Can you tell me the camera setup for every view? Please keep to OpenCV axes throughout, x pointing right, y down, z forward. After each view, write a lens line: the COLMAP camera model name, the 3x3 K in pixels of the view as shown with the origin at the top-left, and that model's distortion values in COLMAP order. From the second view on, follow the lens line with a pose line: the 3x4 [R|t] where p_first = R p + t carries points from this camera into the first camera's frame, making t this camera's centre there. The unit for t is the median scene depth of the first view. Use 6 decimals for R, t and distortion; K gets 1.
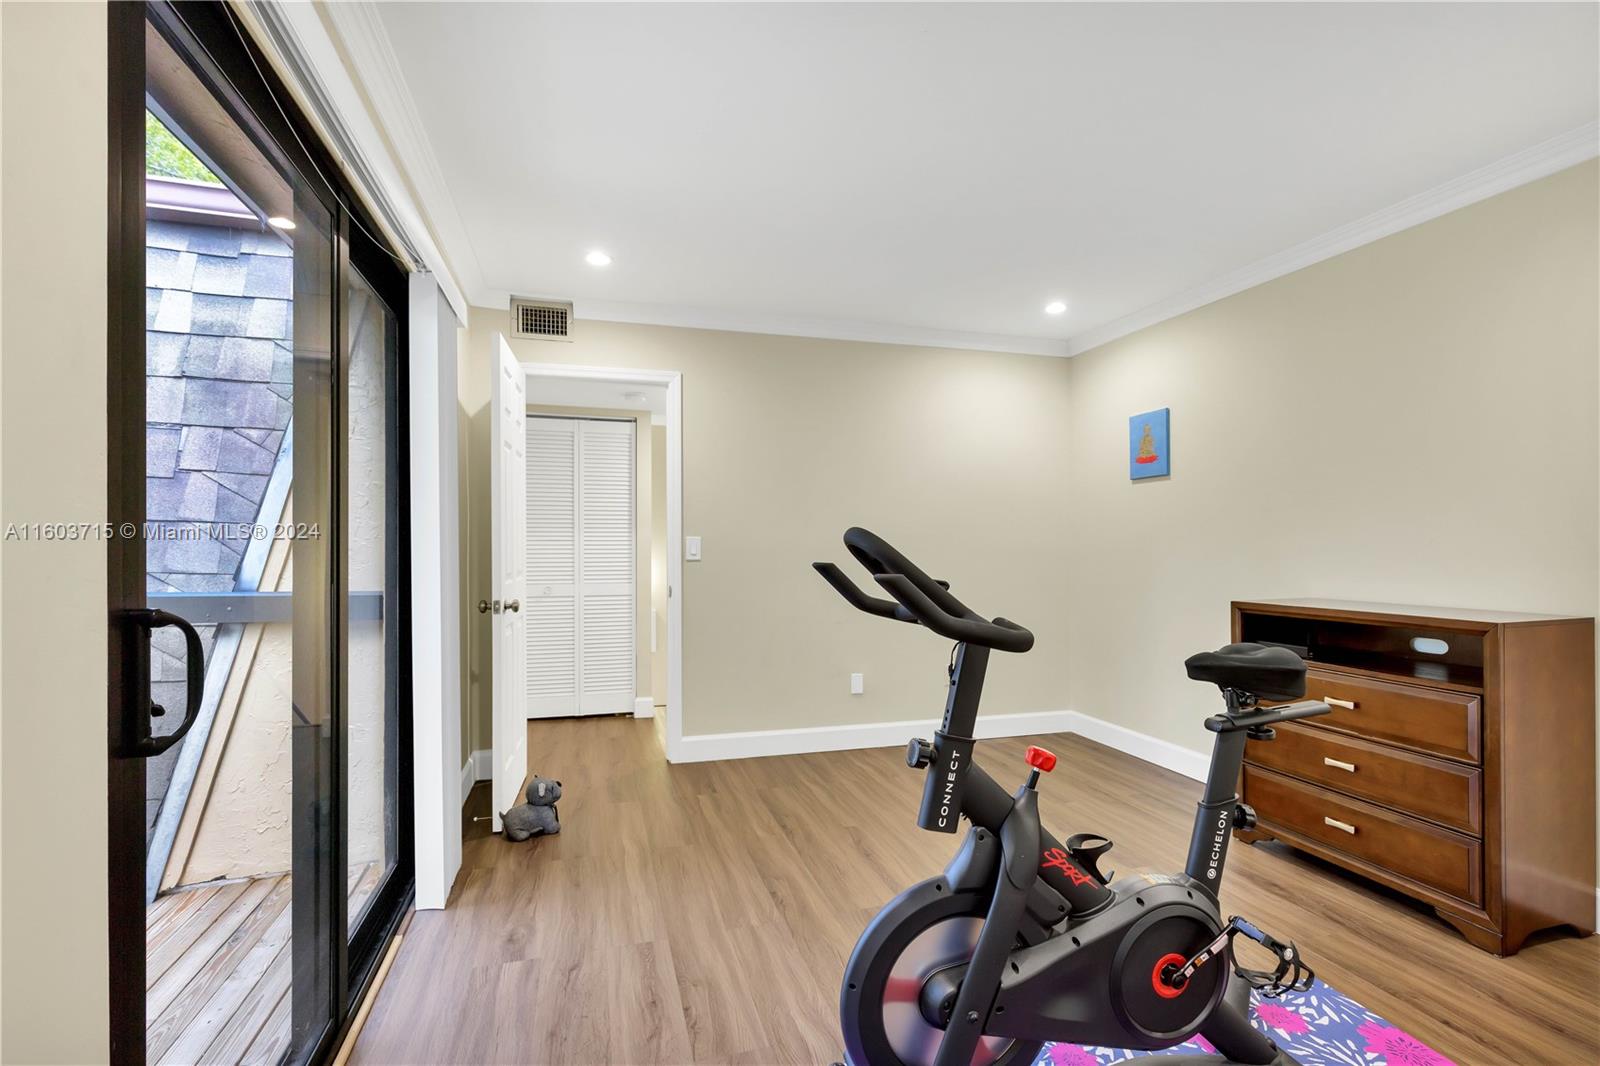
lens RADIAL K [[730.6, 0, 802.9], [0, 730.6, 528.3], [0, 0, 1]] dist [0.000790, -0.000258]
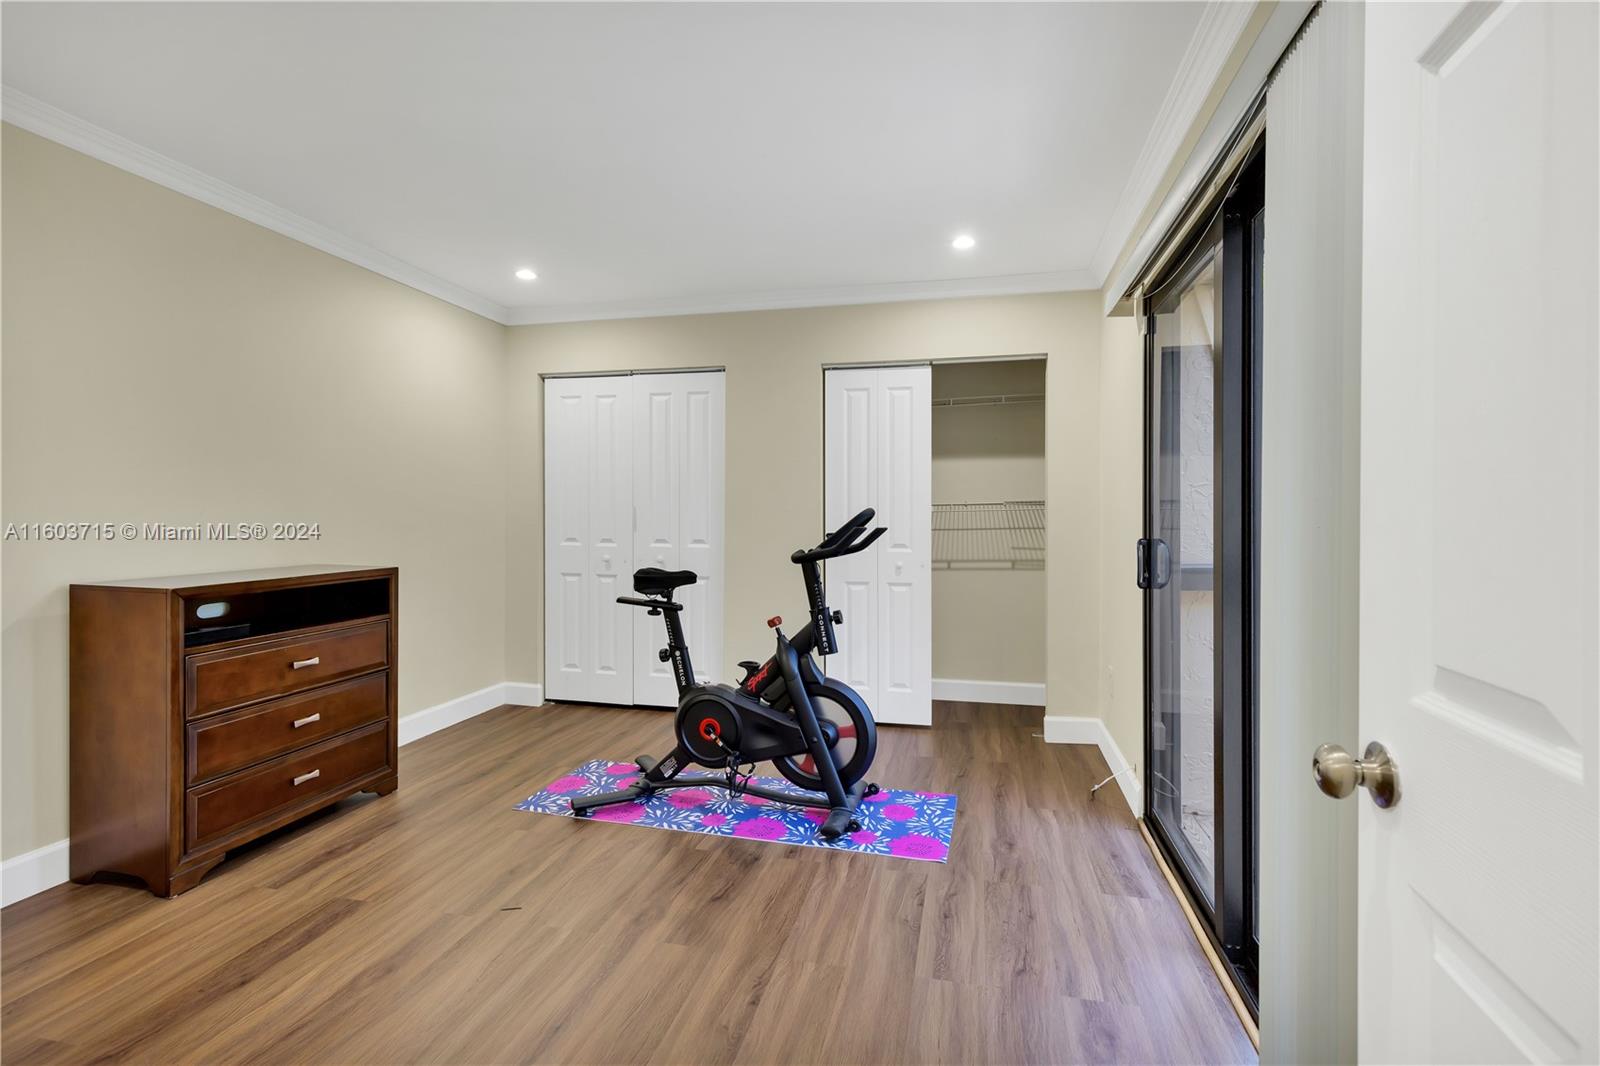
lens RADIAL K [[752.9, 0, 805.4], [0, 752.9, 525.7], [0, 0, 1]] dist [0.010576, -0.000196]
pose [[-0.872647, -0.009933, 0.488251, -0.463985], [-0.013351, 0.999905, -0.003520, 0.034825], [-0.488170, -0.009591, -0.872696, 1.706280]]
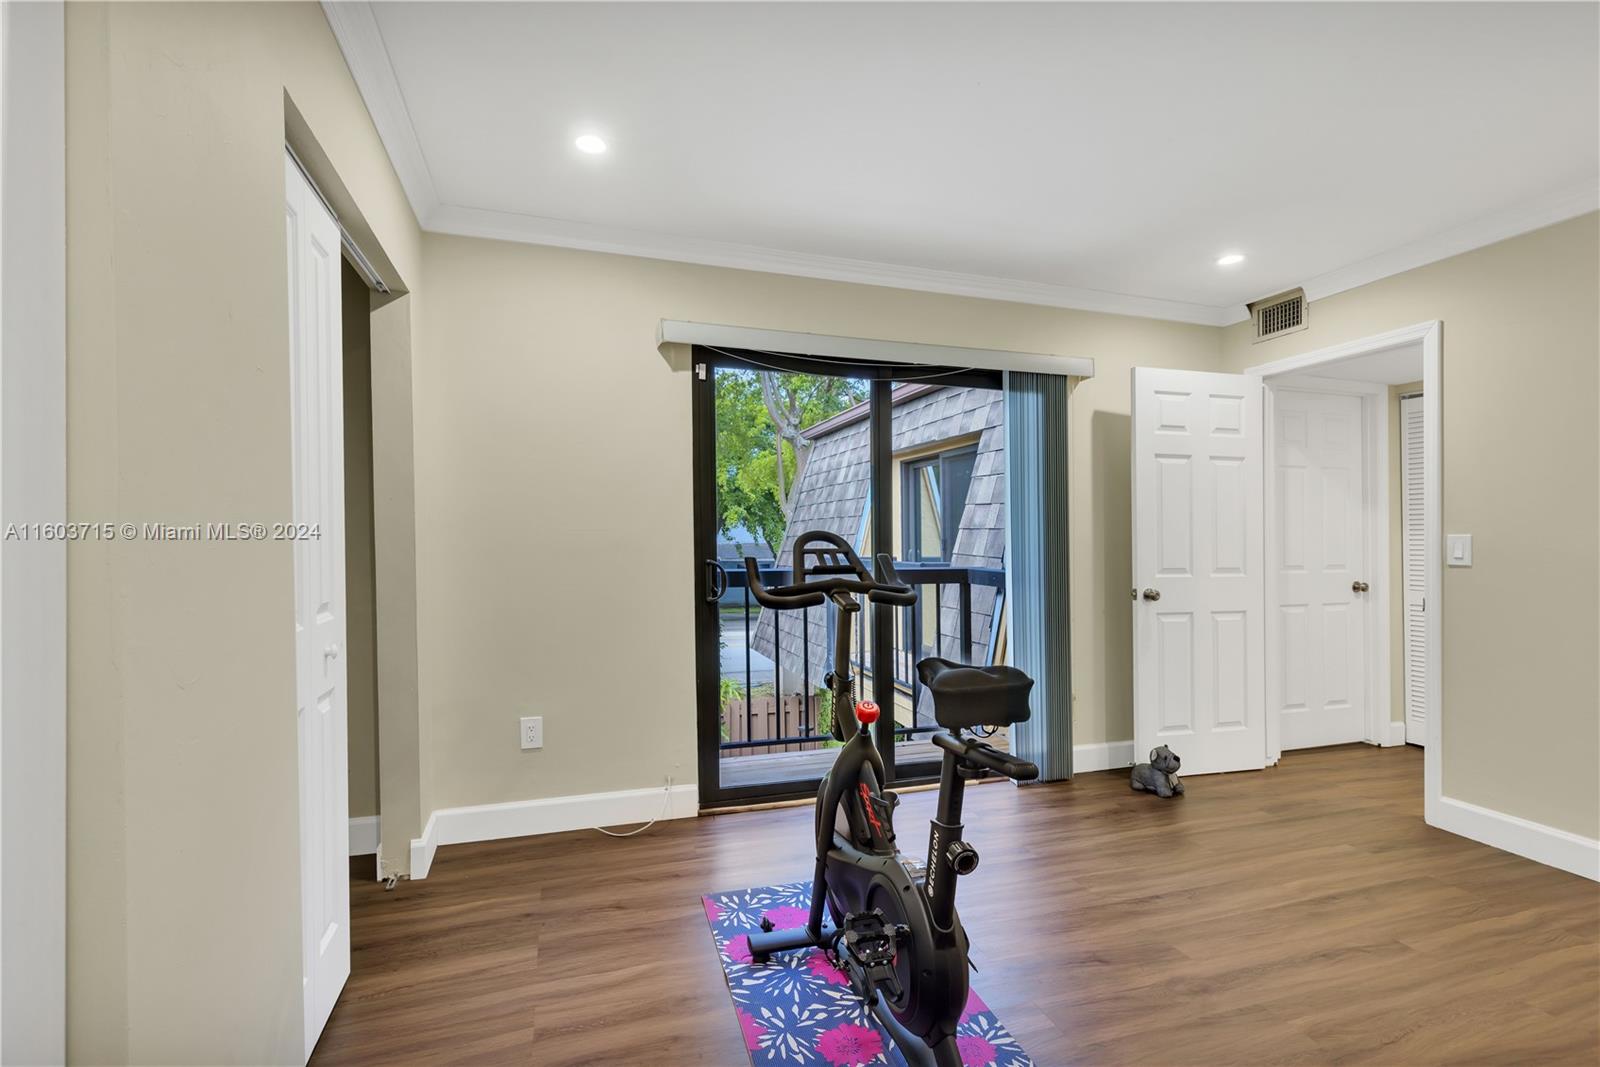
lens RADIAL K [[710.4, 0, 803.6], [0, 710.4, 536.8], [0, 0, 1]] dist [0.002259, 0.000327]
pose [[0.030192, -0.005779, -0.999527, 0.950277], [0.017085, 0.999840, -0.005265, 0.011121], [0.999398, -0.016918, 0.030286, 0.527117]]
